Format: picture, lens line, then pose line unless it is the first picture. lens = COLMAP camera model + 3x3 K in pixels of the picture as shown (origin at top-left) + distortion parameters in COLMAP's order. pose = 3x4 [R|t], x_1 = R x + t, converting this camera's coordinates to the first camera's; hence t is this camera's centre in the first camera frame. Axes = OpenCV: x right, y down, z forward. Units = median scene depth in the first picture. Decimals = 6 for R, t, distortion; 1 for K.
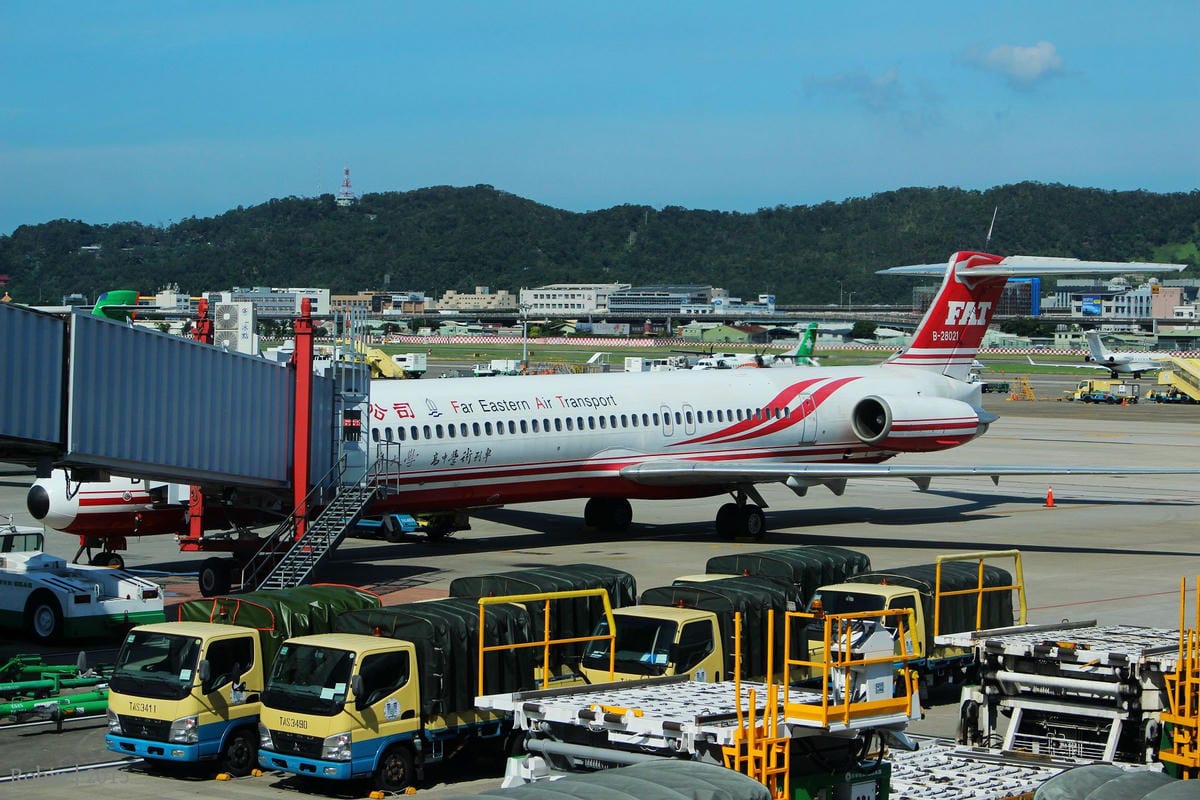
lens RADIAL K [[2932.8, 0, 570.0], [0, 2932.8, 396.8], [0, 0, 1]] dist [0.028087, 0.074151]
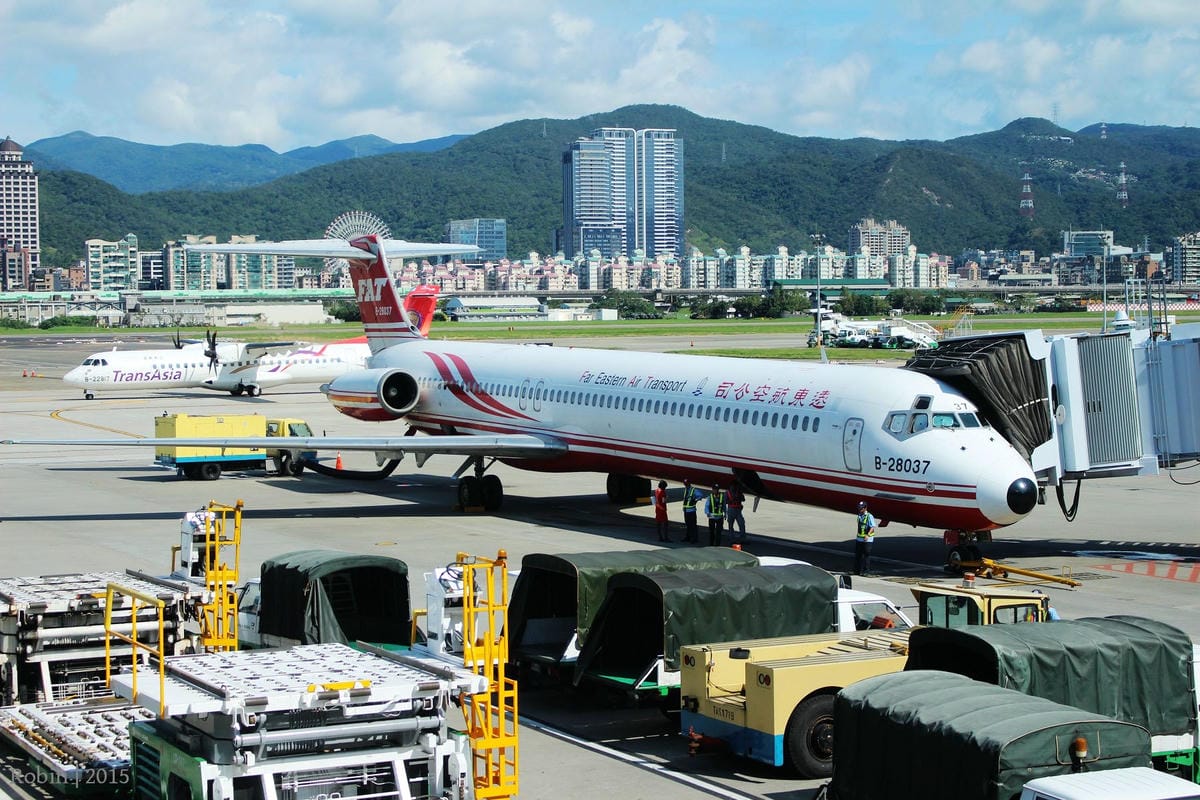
lens RADIAL K [[2349.9, 0, 600.0], [0, 2349.9, 400.0], [0, 0, 1]] dist [-0.005729, 0.041514]
pose [[0.351747, -0.052366, 0.934629, -0.573260], [0.034450, 0.998482, 0.042979, -0.018920], [-0.935461, 0.017080, 0.353017, 0.511012]]
